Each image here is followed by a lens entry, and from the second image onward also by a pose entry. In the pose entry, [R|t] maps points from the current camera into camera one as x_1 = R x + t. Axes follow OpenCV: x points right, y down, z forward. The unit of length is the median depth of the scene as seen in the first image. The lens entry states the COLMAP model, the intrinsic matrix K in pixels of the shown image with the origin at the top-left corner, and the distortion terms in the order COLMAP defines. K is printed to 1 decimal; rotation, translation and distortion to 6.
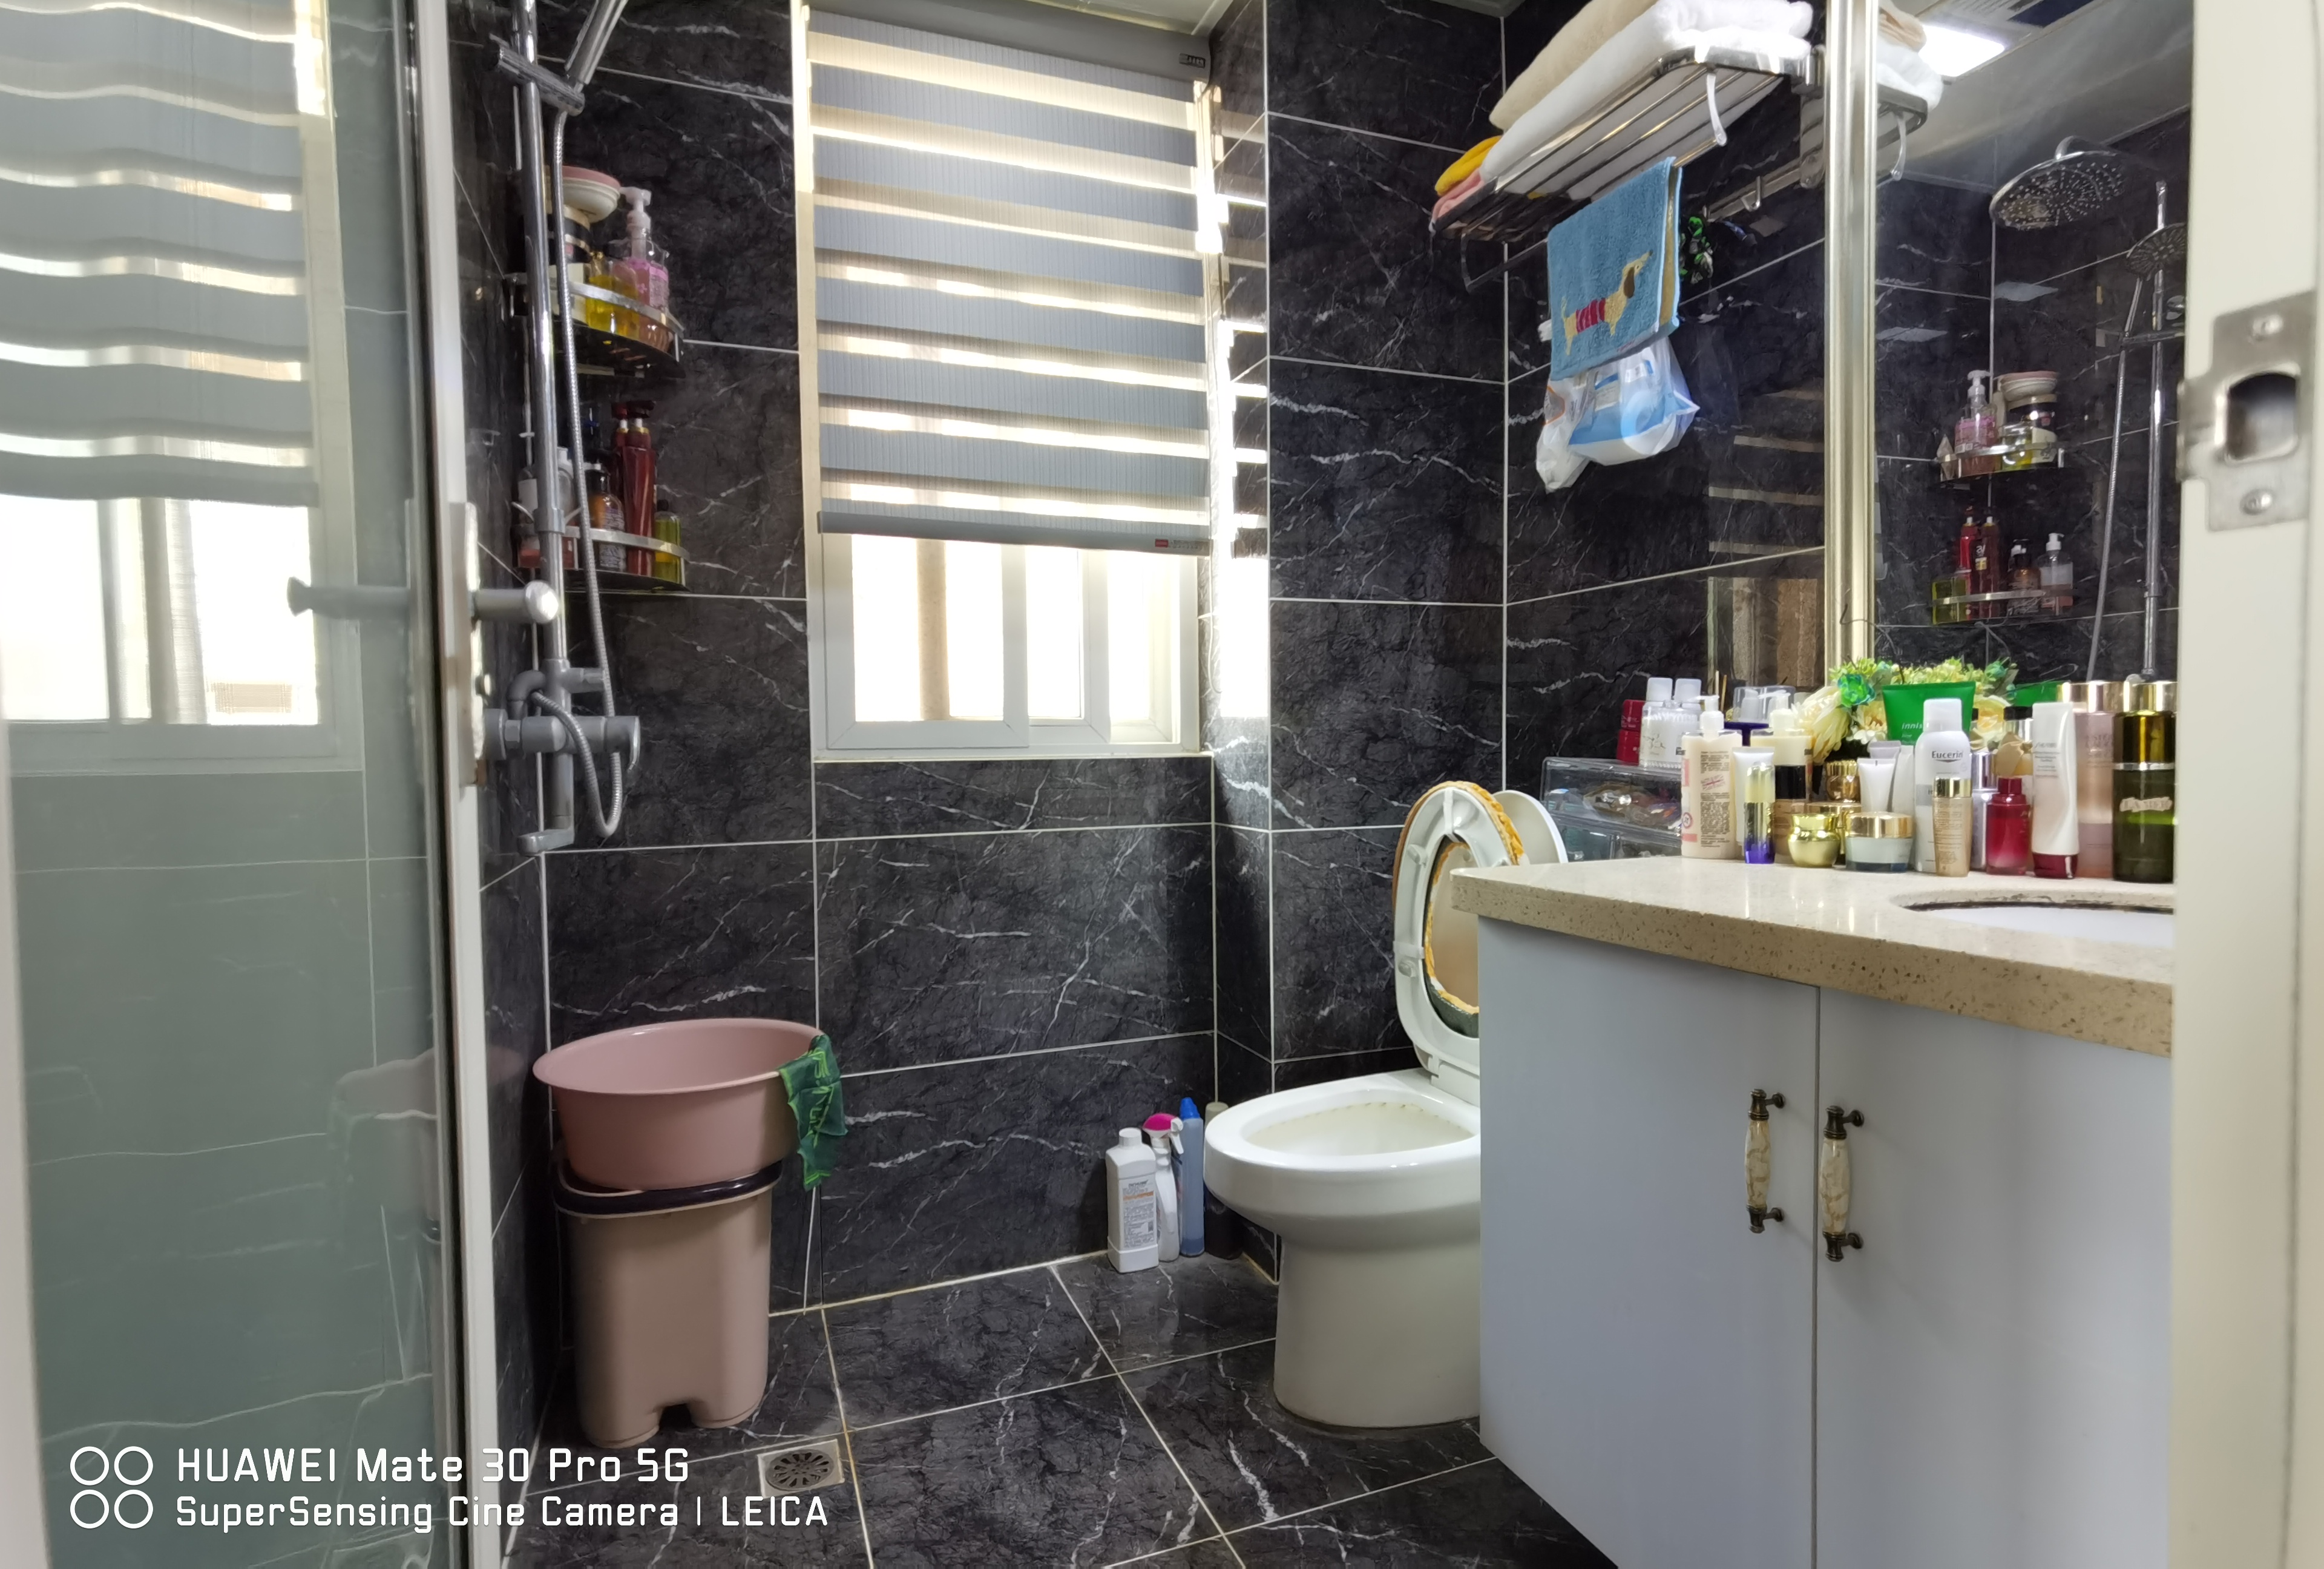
lens RADIAL K [[1186.9, 0, 1176.1], [0, 1186.9, 791.7], [0, 0, 1]] dist [0.013972, -0.000722]
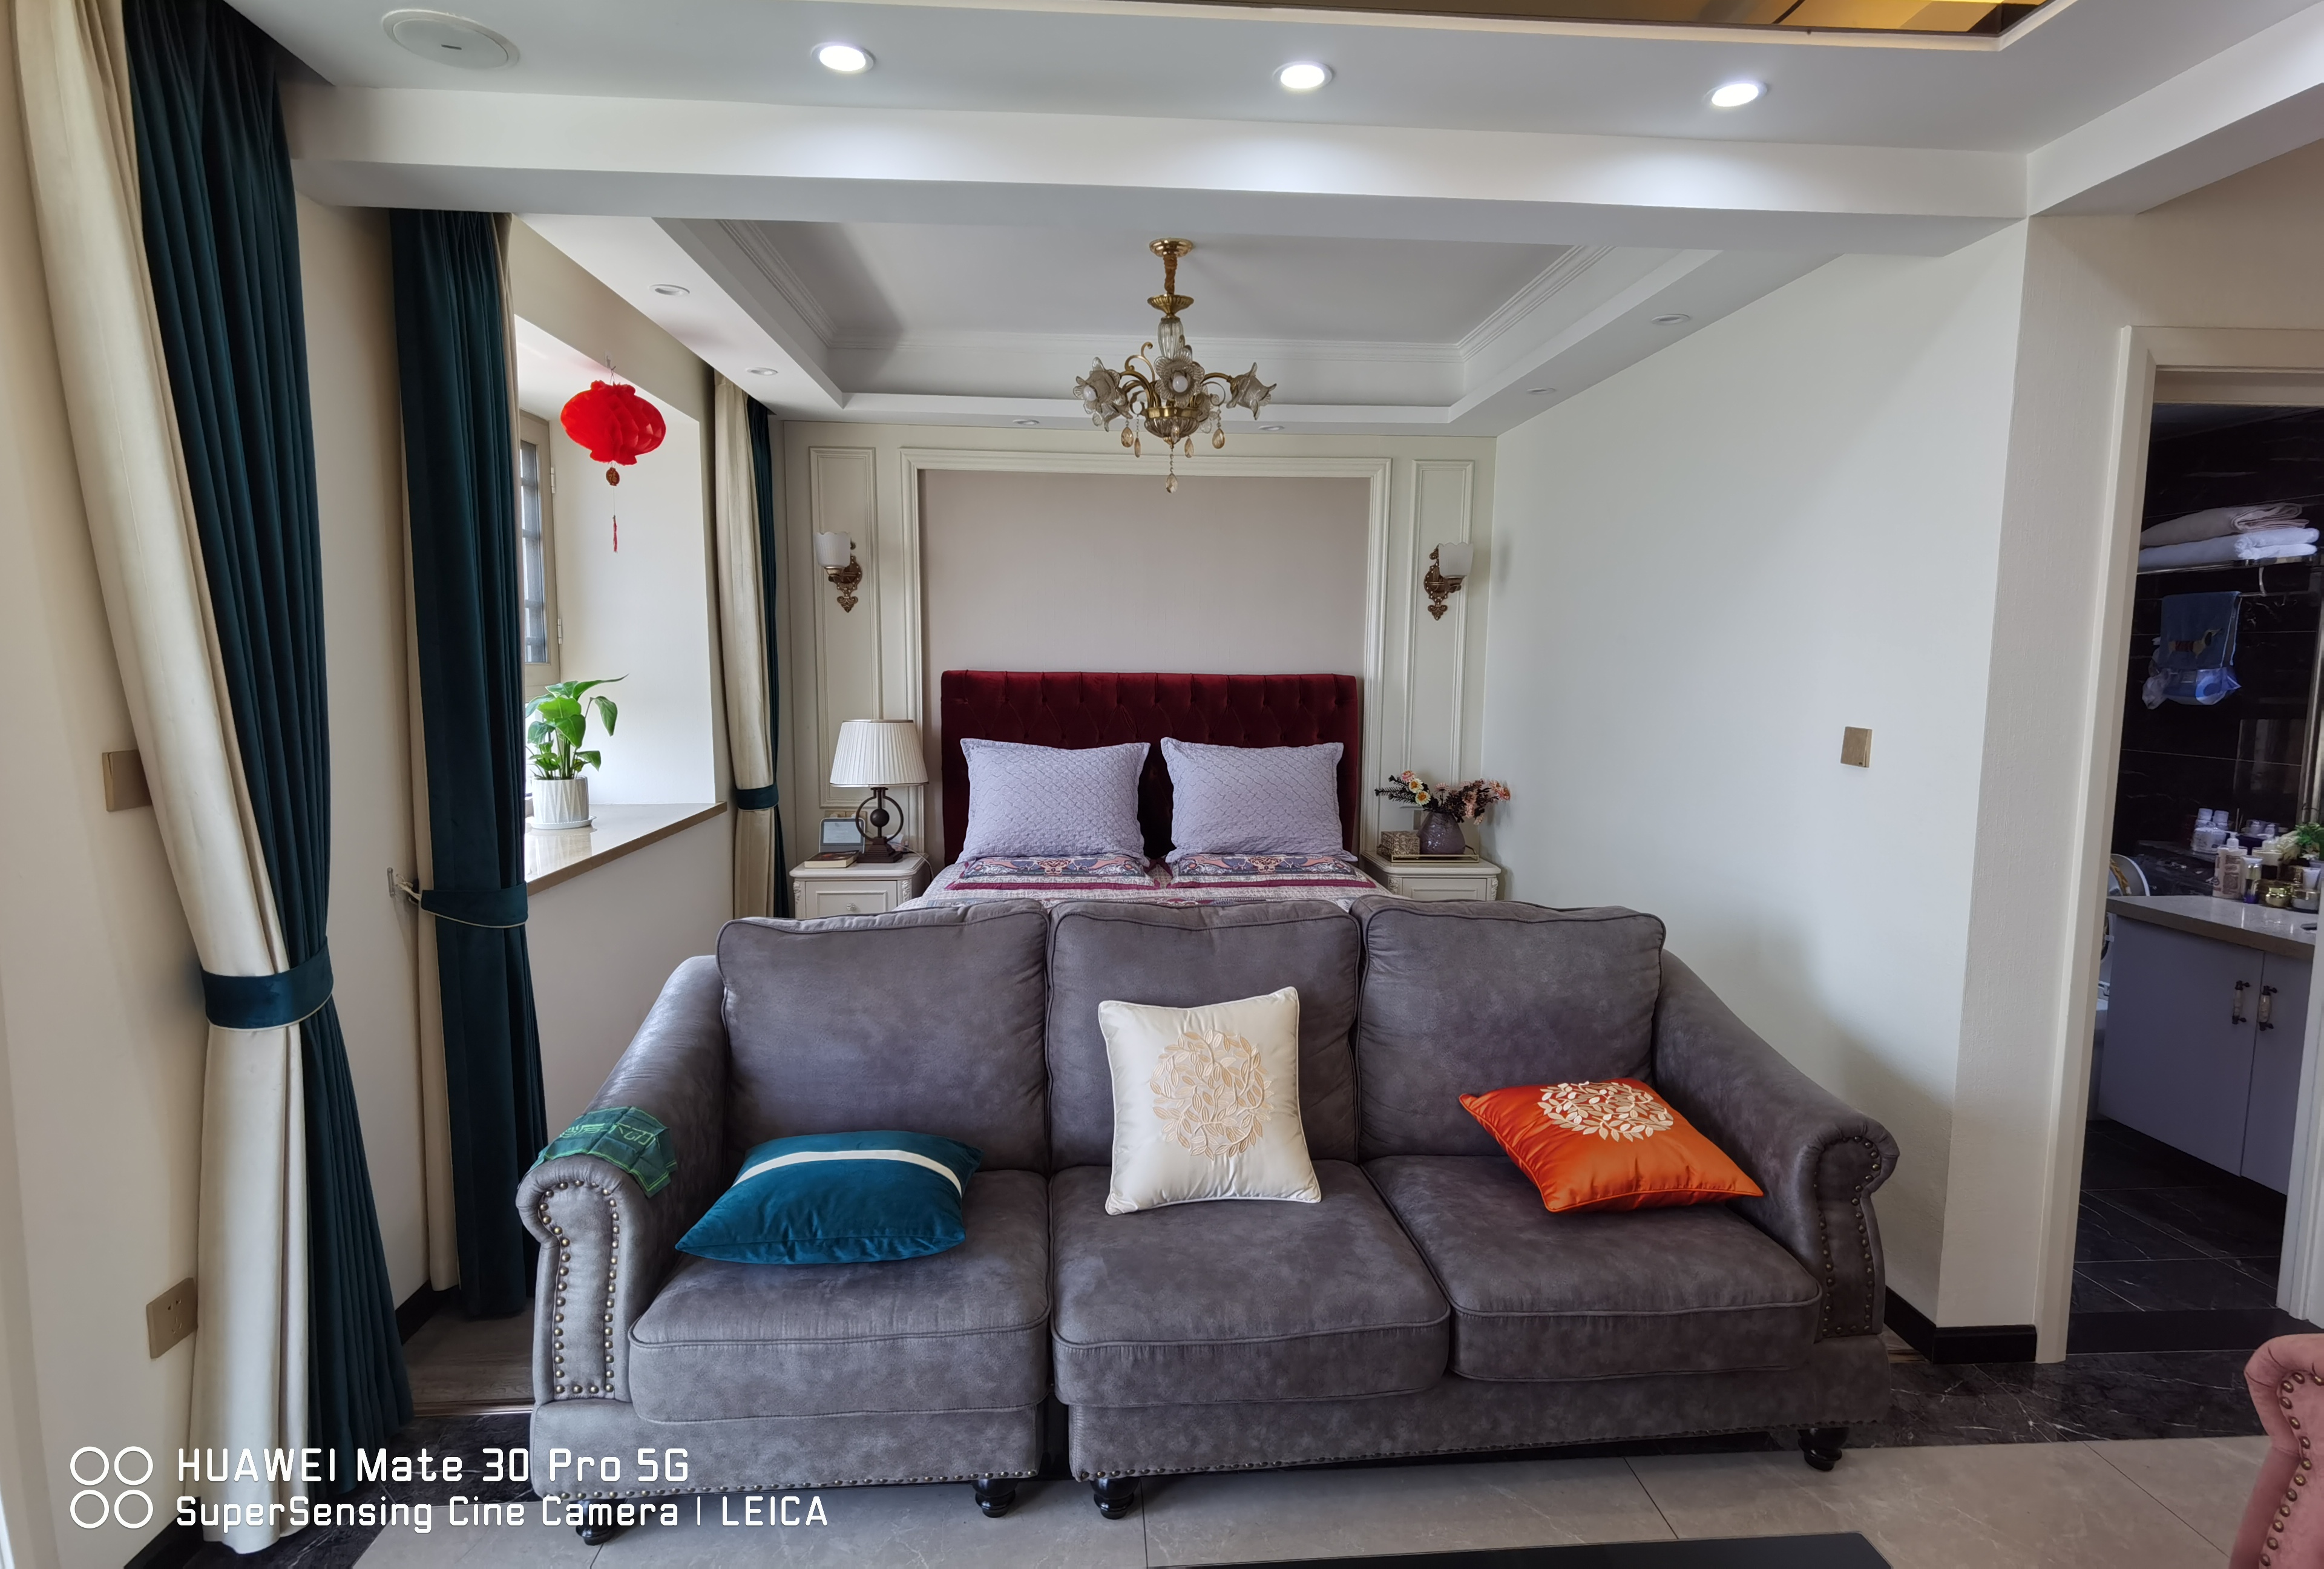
lens RADIAL K [[1186.9, 0, 1156.8], [0, 1186.9, 782.4], [0, 0, 1]] dist [0.013972, -0.000722]
pose [[0.955172, 0.057331, -0.290448, -0.972037], [-0.035562, 0.996185, 0.079686, -0.306882], [0.293909, -0.065785, 0.953567, -2.030265]]
